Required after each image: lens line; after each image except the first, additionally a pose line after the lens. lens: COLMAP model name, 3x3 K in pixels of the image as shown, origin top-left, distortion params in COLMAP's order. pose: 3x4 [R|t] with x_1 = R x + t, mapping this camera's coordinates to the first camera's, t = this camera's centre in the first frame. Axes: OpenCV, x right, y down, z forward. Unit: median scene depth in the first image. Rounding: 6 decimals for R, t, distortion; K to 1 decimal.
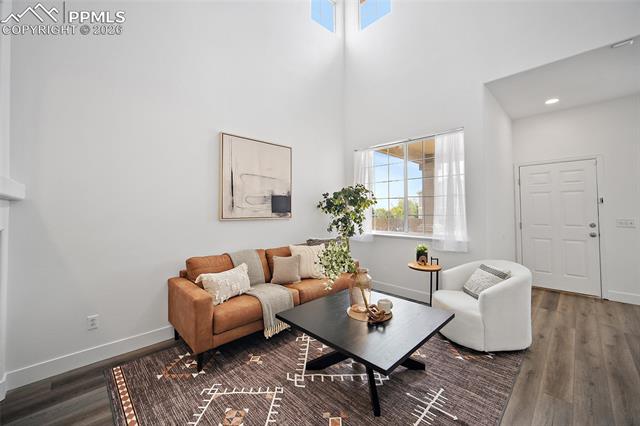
lens RADIAL K [[254.2, 0, 321.8], [0, 254.2, 204.3], [0, 0, 1]] dist [-0.002610, 0.001200]
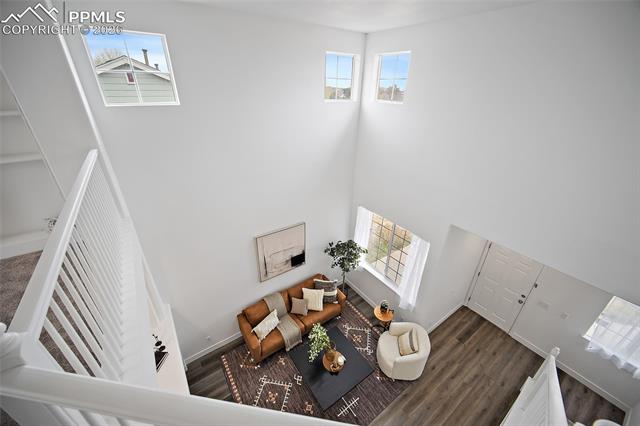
lens RADIAL K [[254.2, 0, 322.1], [0, 254.2, 207.8], [0, 0, 1]] dist [-0.002610, 0.001200]
pose [[0.986612, 0.097735, -0.130557, 0.171808], [-0.024520, 0.880331, 0.473726, -1.158936], [0.161233, -0.464182, 0.870941, -0.162588]]
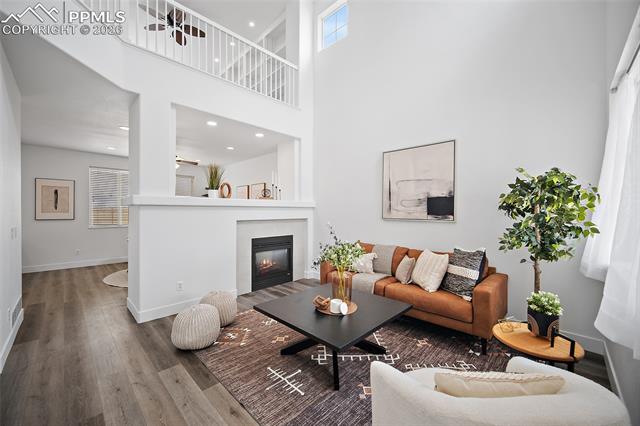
lens RADIAL K [[254.2, 0, 320.7], [0, 254.2, 212.0], [0, 0, 1]] dist [-0.002610, 0.001200]
pose [[0.015382, 0.003317, -0.999876, 0.896353], [0.015258, 0.999877, 0.003552, 0.013926], [0.999765, -0.015311, 0.015330, 0.654067]]
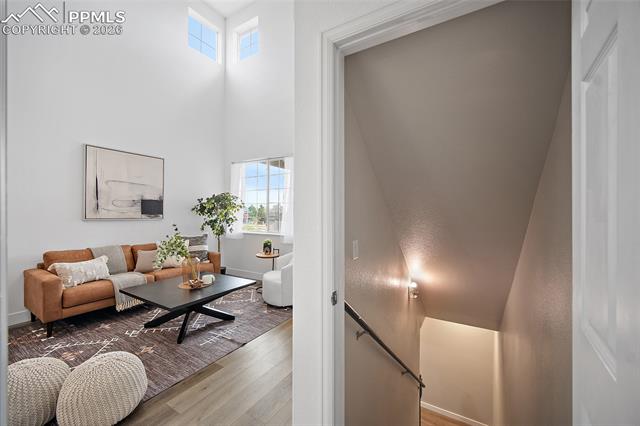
lens RADIAL K [[254.2, 0, 320.6], [0, 254.2, 213.6], [0, 0, 1]] dist [-0.002610, 0.001200]
pose [[0.969526, 0.008326, 0.244848, 0.361948], [-0.013887, 0.999683, 0.020998, -0.006814], [-0.244596, -0.023758, 0.969334, -0.383858]]
